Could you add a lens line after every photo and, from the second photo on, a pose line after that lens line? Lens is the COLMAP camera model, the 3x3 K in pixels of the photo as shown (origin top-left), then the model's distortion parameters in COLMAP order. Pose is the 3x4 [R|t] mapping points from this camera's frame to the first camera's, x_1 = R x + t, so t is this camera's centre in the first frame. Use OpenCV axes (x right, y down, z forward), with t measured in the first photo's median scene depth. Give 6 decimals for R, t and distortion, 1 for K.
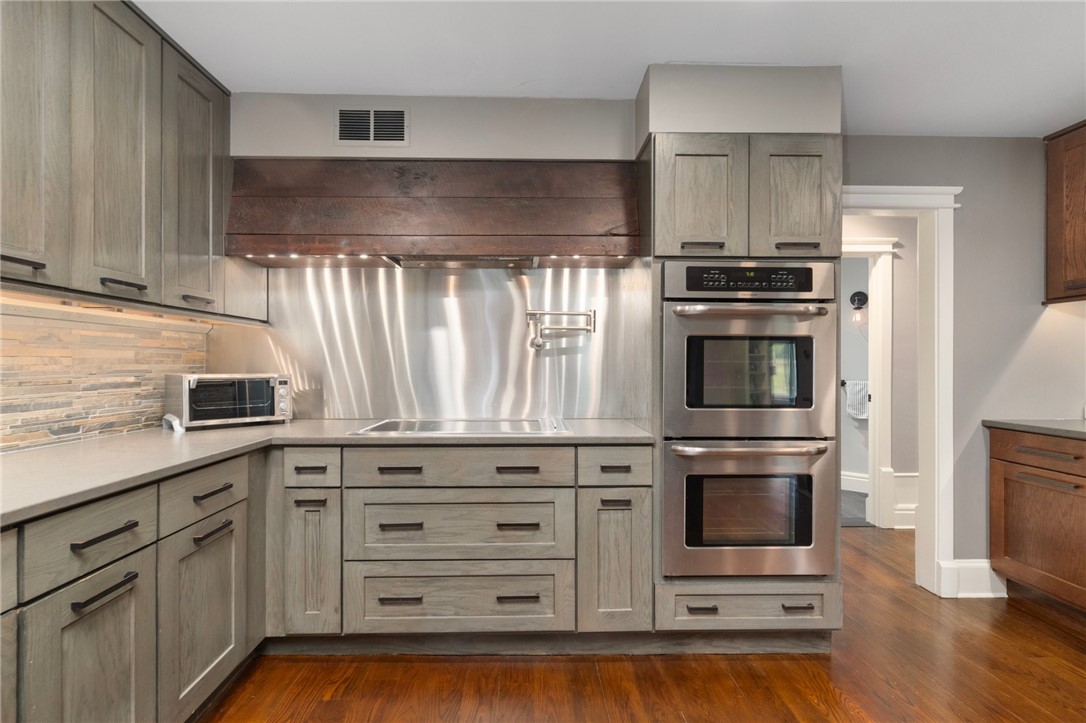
lens RADIAL K [[517.2, 0, 537.9], [0, 517.2, 363.4], [0, 0, 1]] dist [-0.003321, 0.002312]
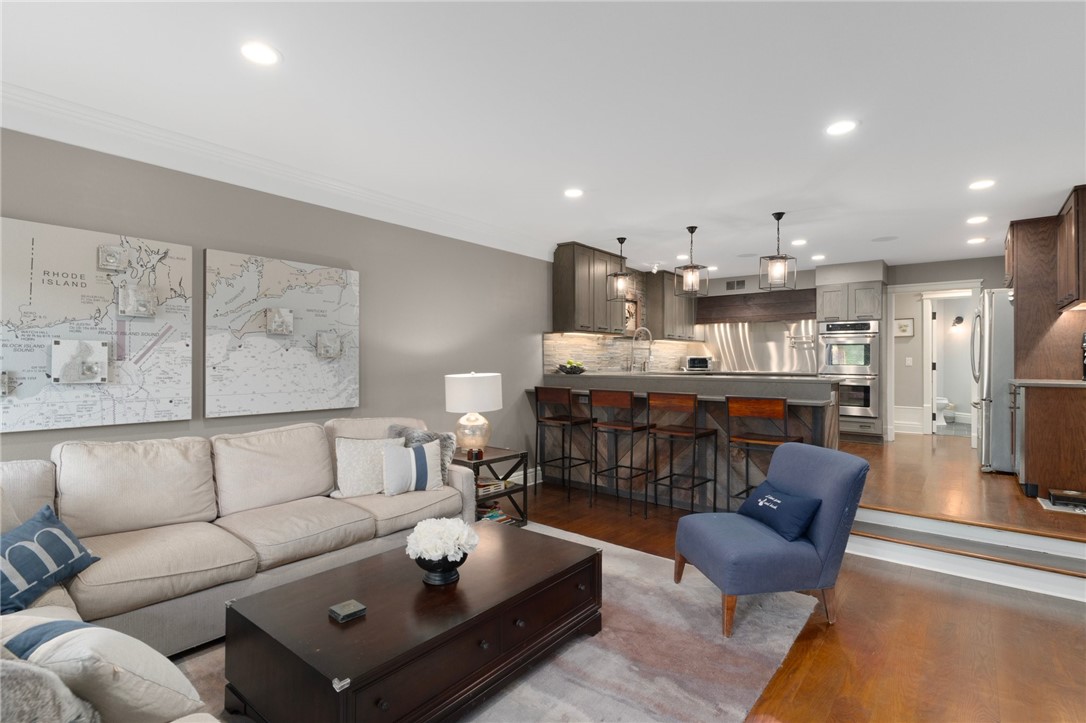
lens RADIAL K [[517.2, 0, 520.7], [0, 517.2, 364.5], [0, 0, 1]] dist [-0.003321, 0.002312]
pose [[0.737752, 0.006618, -0.675040, 1.087205], [-0.000272, 0.999955, 0.009506, 0.049541], [0.675072, -0.006830, 0.737720, -2.873905]]
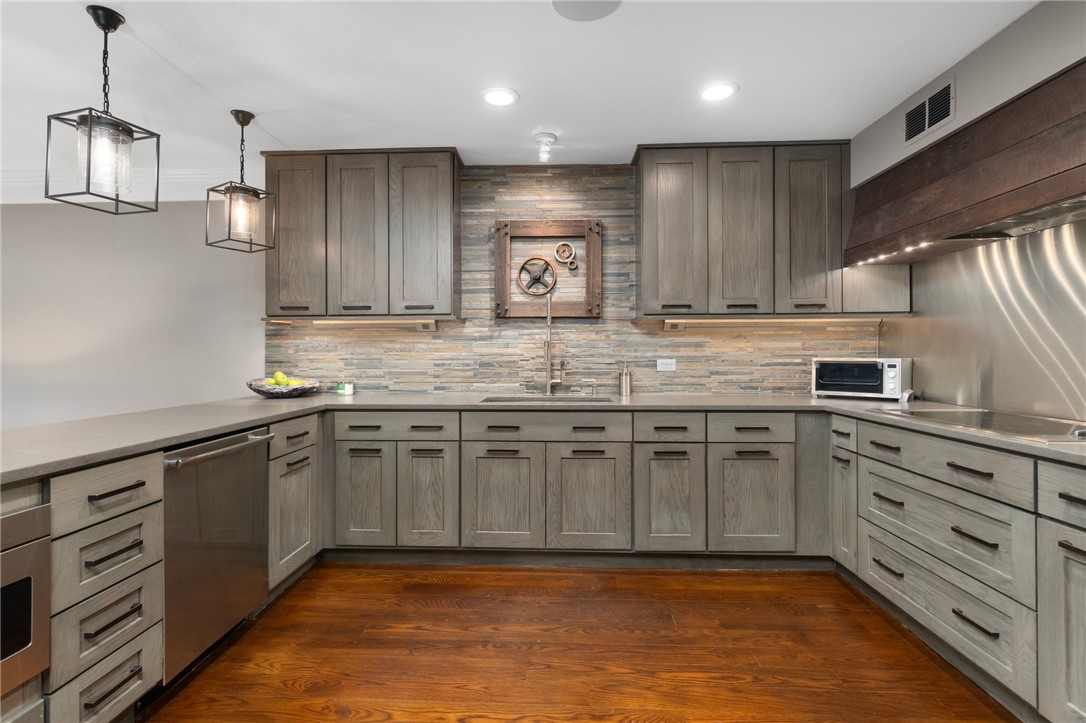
lens RADIAL K [[517.2, 0, 538.5], [0, 517.2, 354.2], [0, 0, 1]] dist [-0.003321, 0.002312]
pose [[-0.055963, 0.000947, -0.998432, 0.823680], [0.006362, 0.999980, 0.000592, 0.005942], [0.998413, -0.006319, -0.055968, 0.325651]]
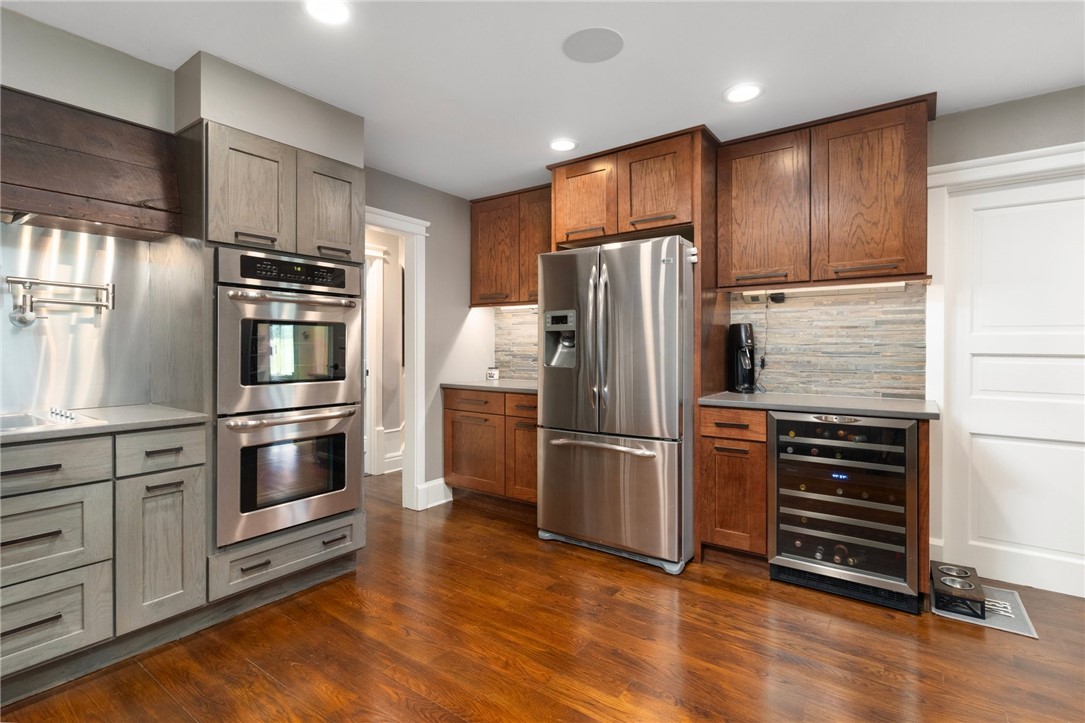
lens RADIAL K [[516.7, 0, 537.2], [0, 516.7, 352.3], [0, 0, 1]] dist [-0.003321, 0.002312]
pose [[0.602994, -0.008808, 0.797697, -0.195097], [-0.002332, 0.999915, 0.012804, 0.000835], [-0.797742, -0.009581, 0.602923, -0.141154]]
